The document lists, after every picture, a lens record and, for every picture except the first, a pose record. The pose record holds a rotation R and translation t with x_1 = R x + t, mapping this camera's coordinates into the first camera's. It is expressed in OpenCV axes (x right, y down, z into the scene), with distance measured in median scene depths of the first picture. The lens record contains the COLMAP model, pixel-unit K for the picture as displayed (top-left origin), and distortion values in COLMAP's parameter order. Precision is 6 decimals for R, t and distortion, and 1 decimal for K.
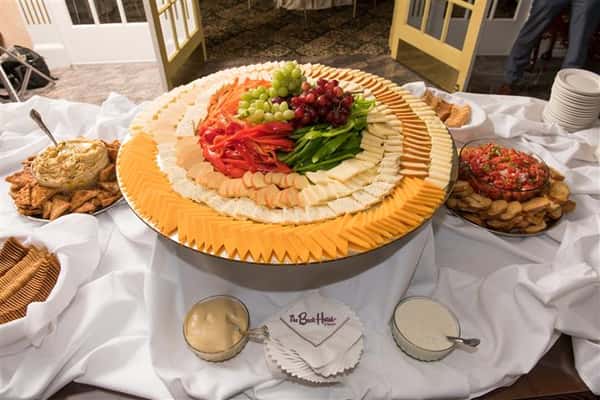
lens RADIAL K [[450.0, 0, 296.4], [0, 450.0, 181.7], [0, 0, 1]] dist [-0.029450, -0.016914]
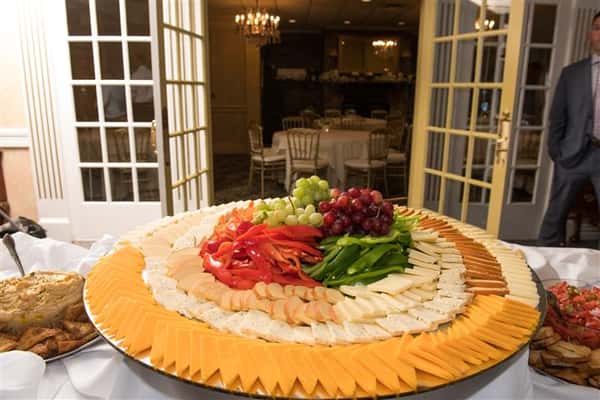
lens RADIAL K [[450.0, 0, 296.4], [0, 450.0, 181.7], [0, 0, 1]] dist [-0.029450, -0.016914]
pose [[0.999670, 0.020183, -0.015904, -0.041032], [-0.025287, 0.882634, -0.469381, 0.171028], [0.004564, 0.469628, 0.882852, 0.269802]]
